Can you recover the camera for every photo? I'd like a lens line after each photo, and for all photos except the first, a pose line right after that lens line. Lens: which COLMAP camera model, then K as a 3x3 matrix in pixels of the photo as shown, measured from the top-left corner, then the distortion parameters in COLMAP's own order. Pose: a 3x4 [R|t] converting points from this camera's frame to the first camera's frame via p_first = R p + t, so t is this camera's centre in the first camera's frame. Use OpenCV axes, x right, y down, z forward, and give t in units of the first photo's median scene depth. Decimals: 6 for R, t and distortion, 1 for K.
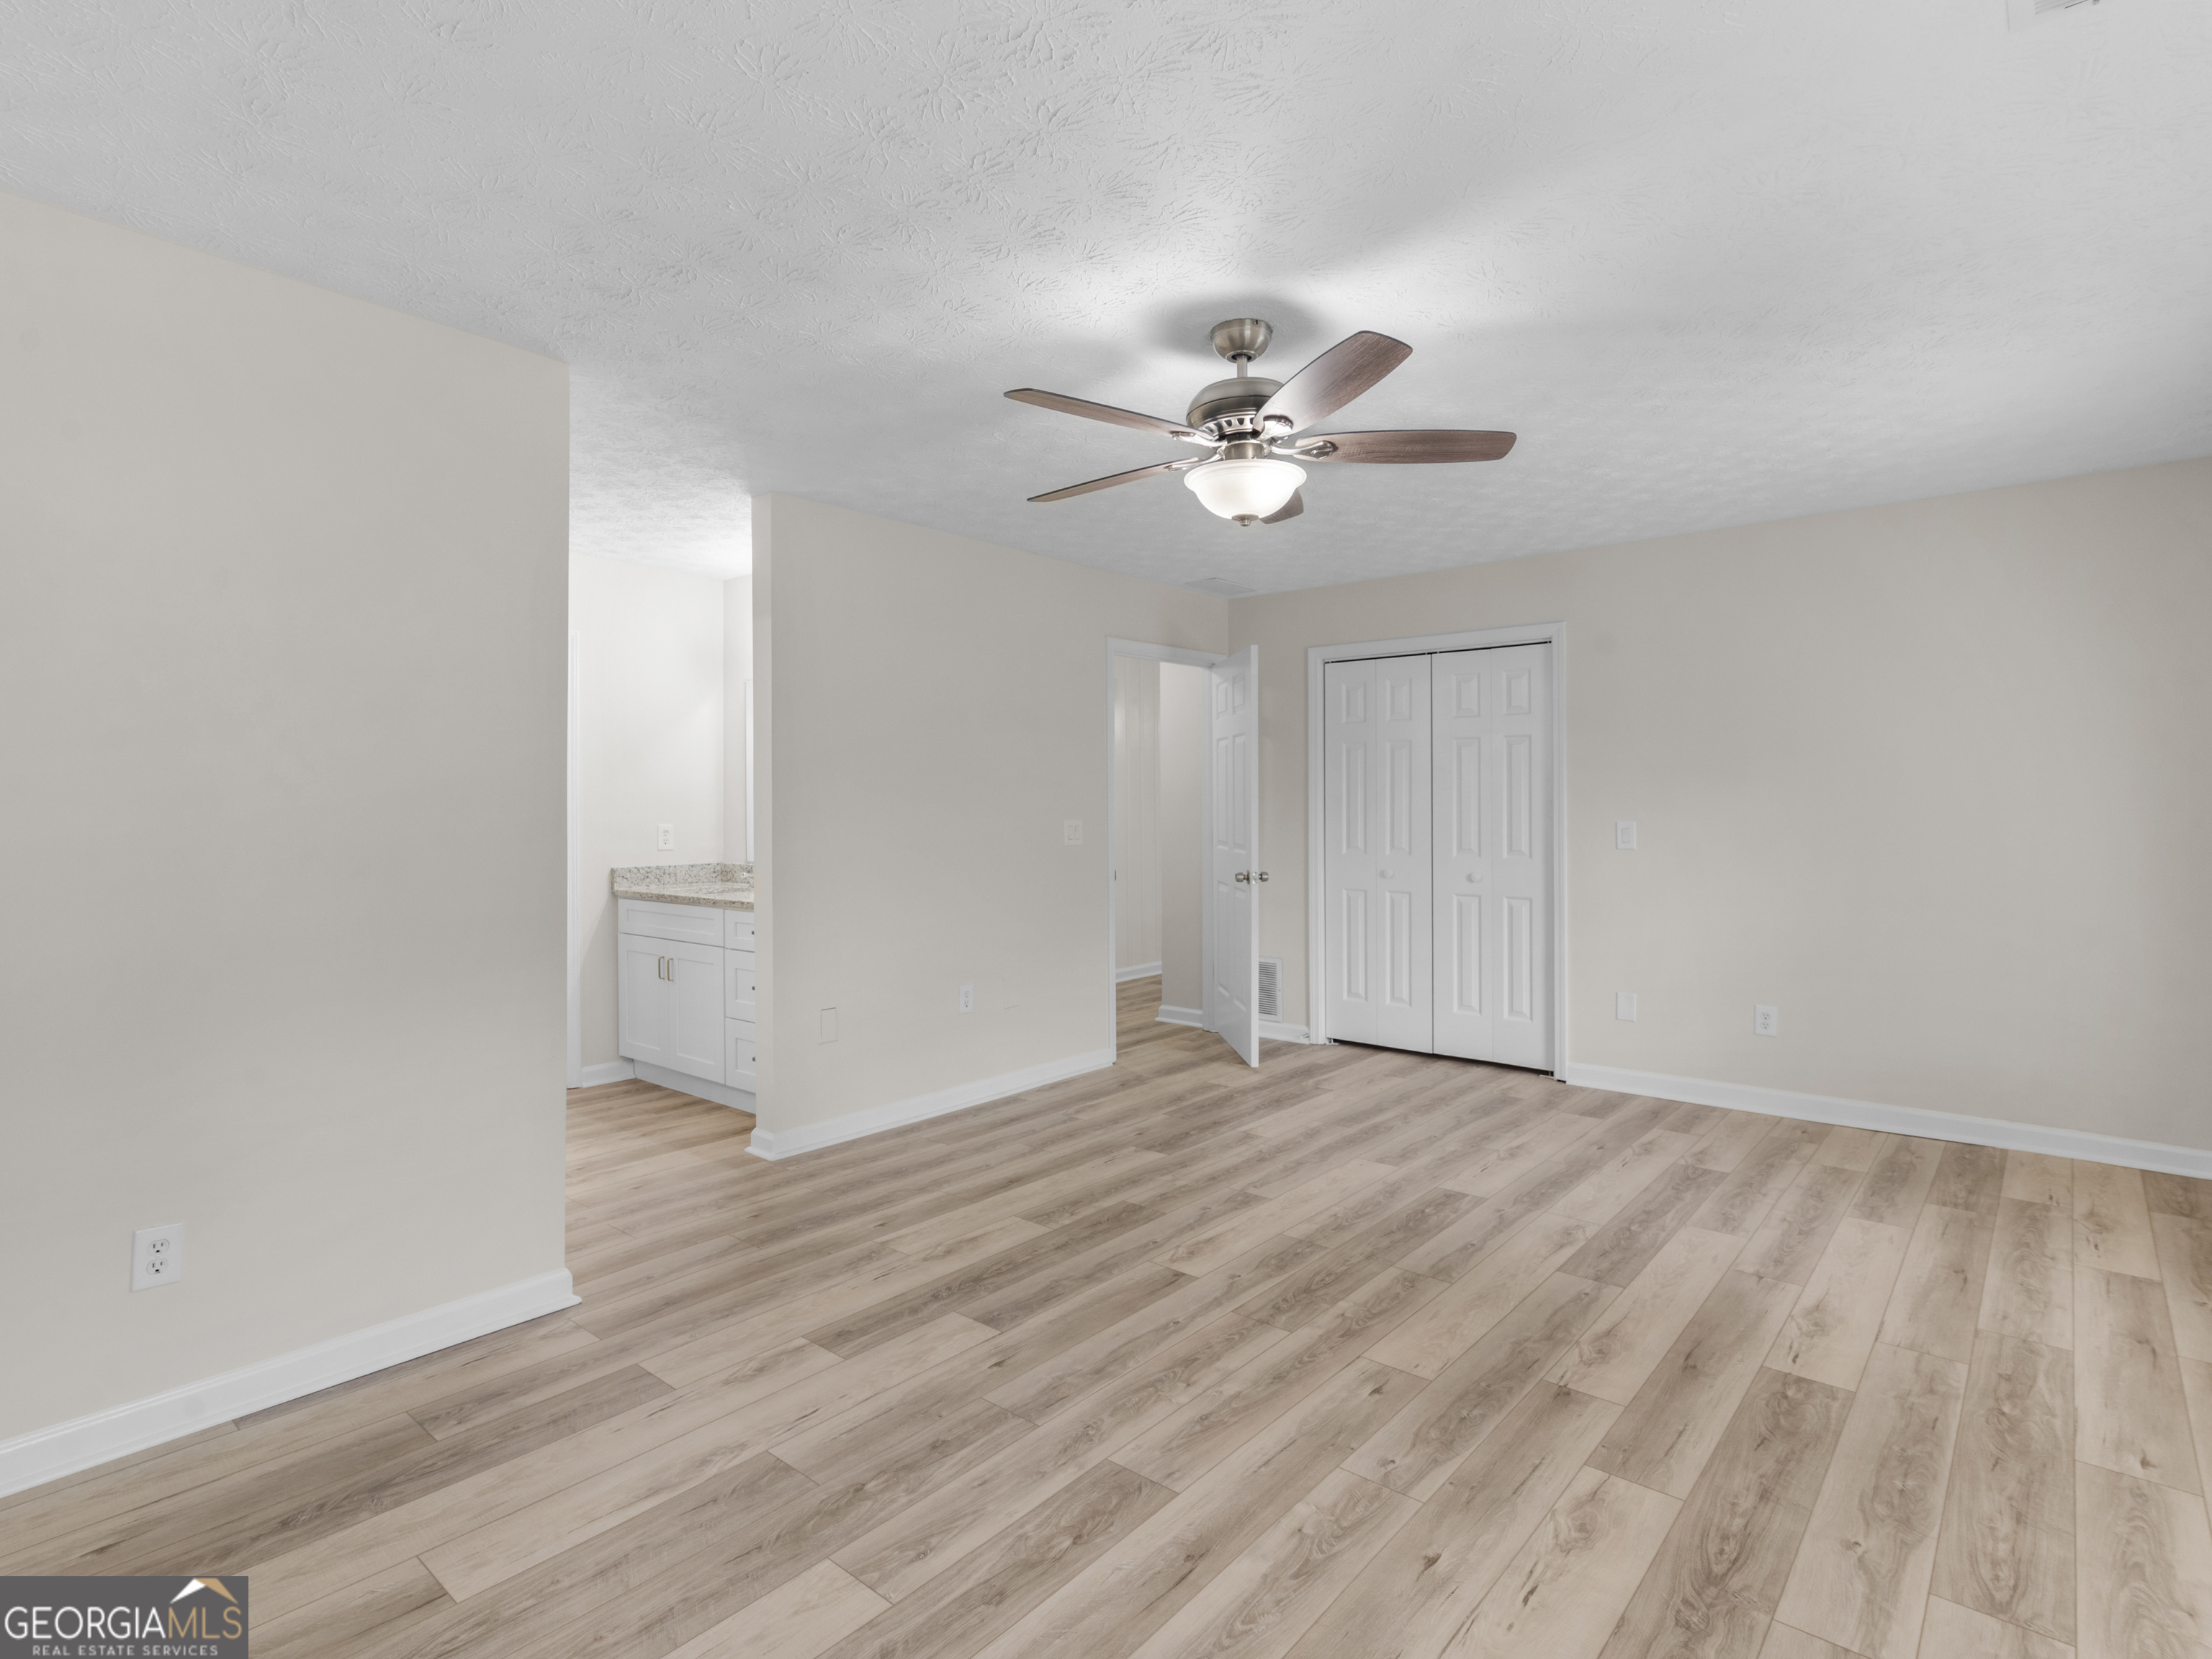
lens RADIAL K [[1106.5, 0, 1106.0], [0, 1106.5, 829.5], [0, 0, 1]] dist [0.004319, -0.000177]
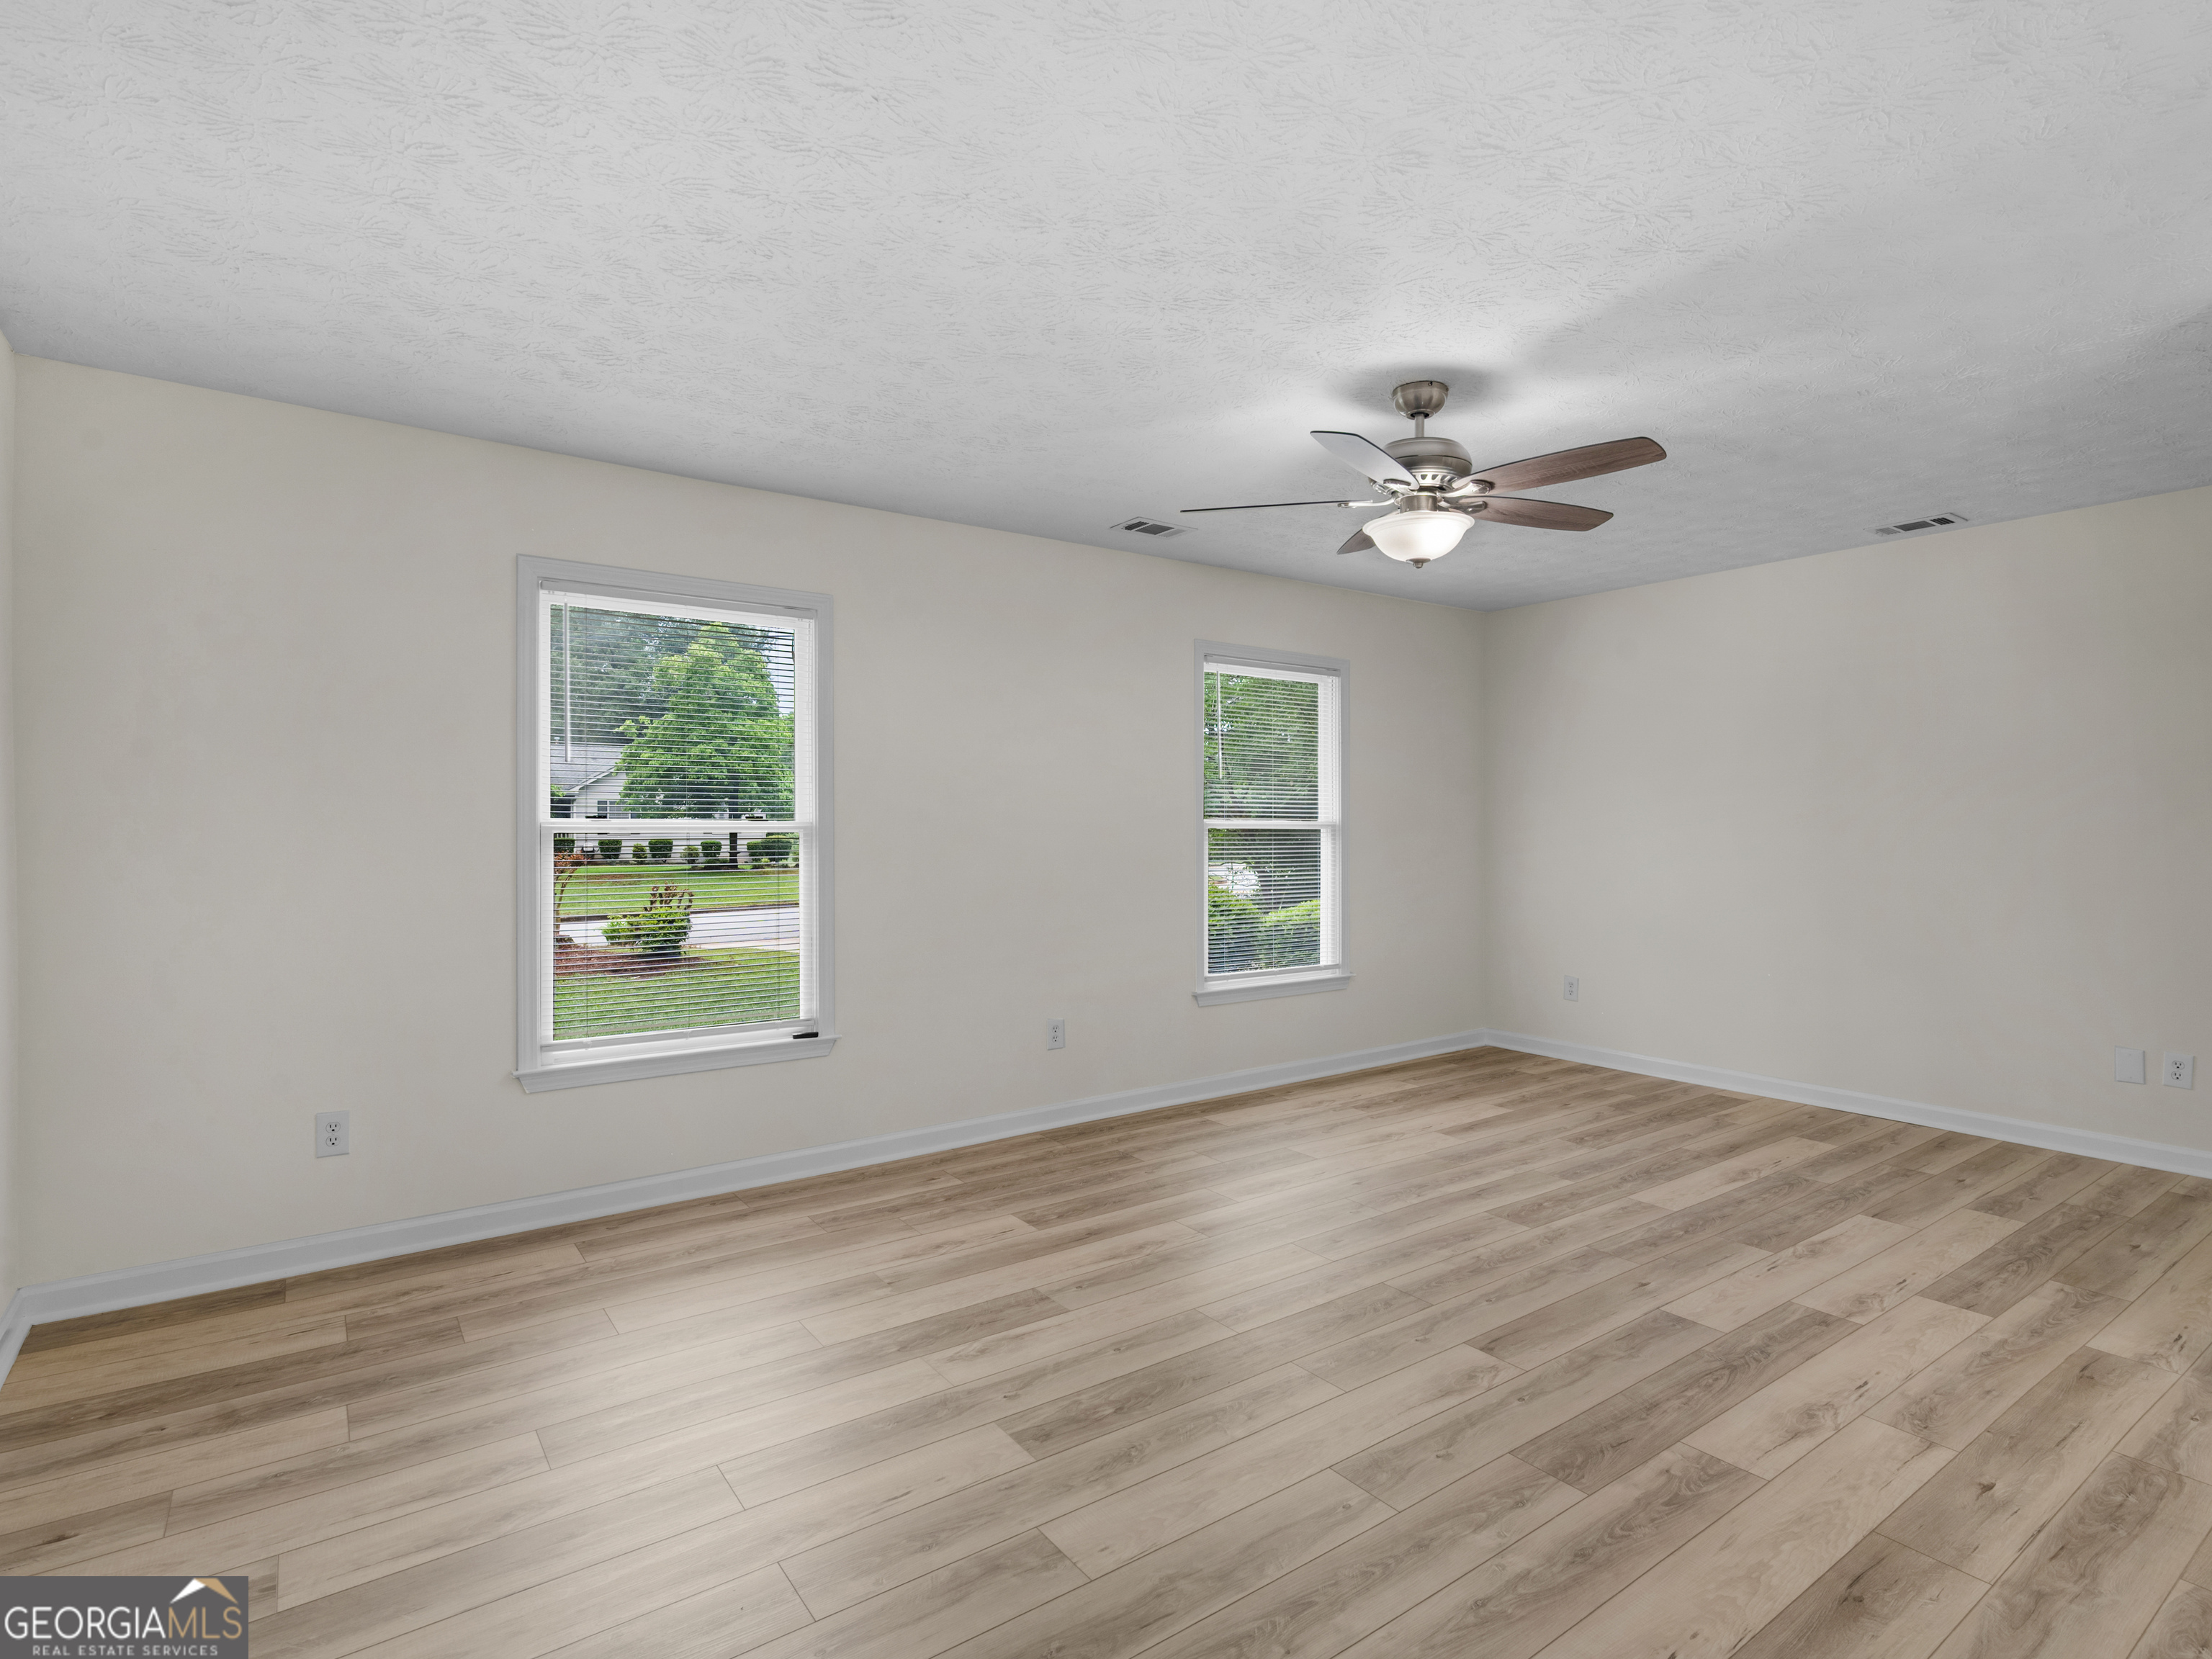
lens RADIAL K [[1147.1, 0, 1150.0], [0, 1147.1, 835.5], [0, 0, 1]] dist [0.002941, 0.000123]
pose [[-0.977600, -0.000208, 0.210472, 0.152171], [0.007077, 0.999402, 0.033860, -0.042649], [-0.210353, 0.034591, -0.977013, 2.166748]]
